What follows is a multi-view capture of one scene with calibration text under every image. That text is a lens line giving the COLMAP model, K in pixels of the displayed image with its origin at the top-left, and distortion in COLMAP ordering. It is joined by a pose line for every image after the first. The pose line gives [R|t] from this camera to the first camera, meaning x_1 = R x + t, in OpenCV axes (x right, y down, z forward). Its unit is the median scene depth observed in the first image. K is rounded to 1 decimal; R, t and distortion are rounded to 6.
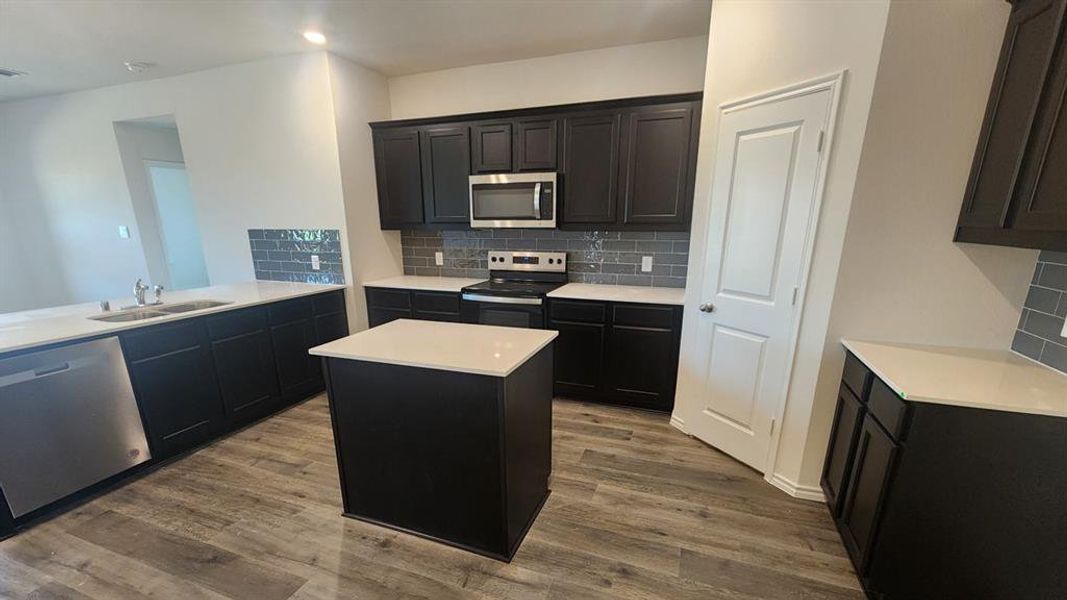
lens RADIAL K [[442.0, 0, 534.9], [0, 442.0, 345.0], [0, 0, 1]] dist [-0.001217, -0.000232]
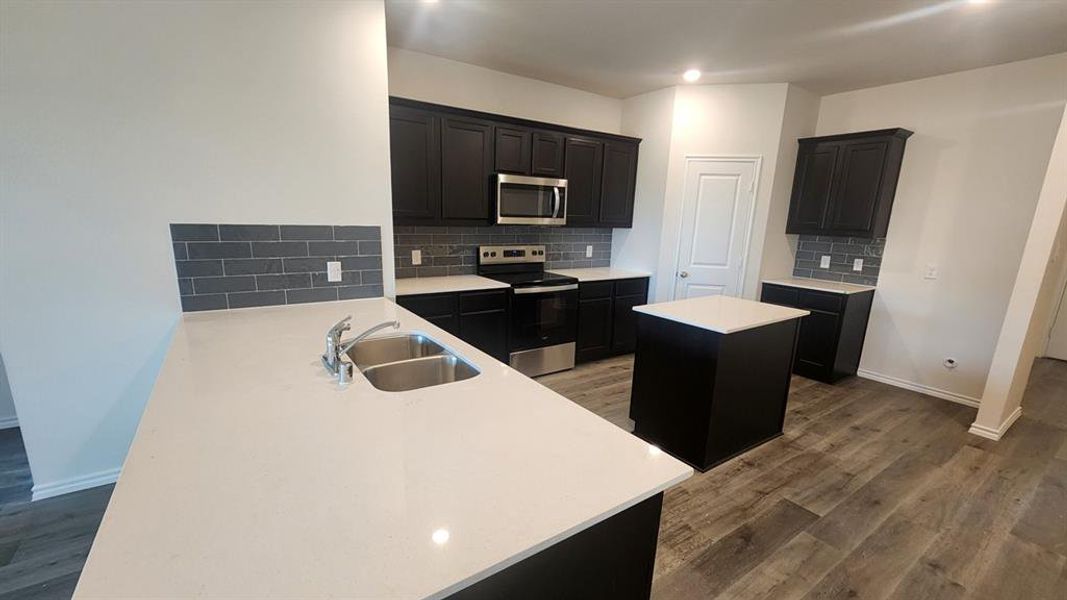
lens RADIAL K [[432.9, 0, 530.3], [0, 432.9, 311.2], [0, 0, 1]] dist [0.000956, 0.000007]
pose [[0.590305, -0.156577, 0.791848, -0.920445], [0.192173, 0.980059, 0.050533, -0.105783], [-0.783971, 0.122342, 0.608624, 0.362264]]
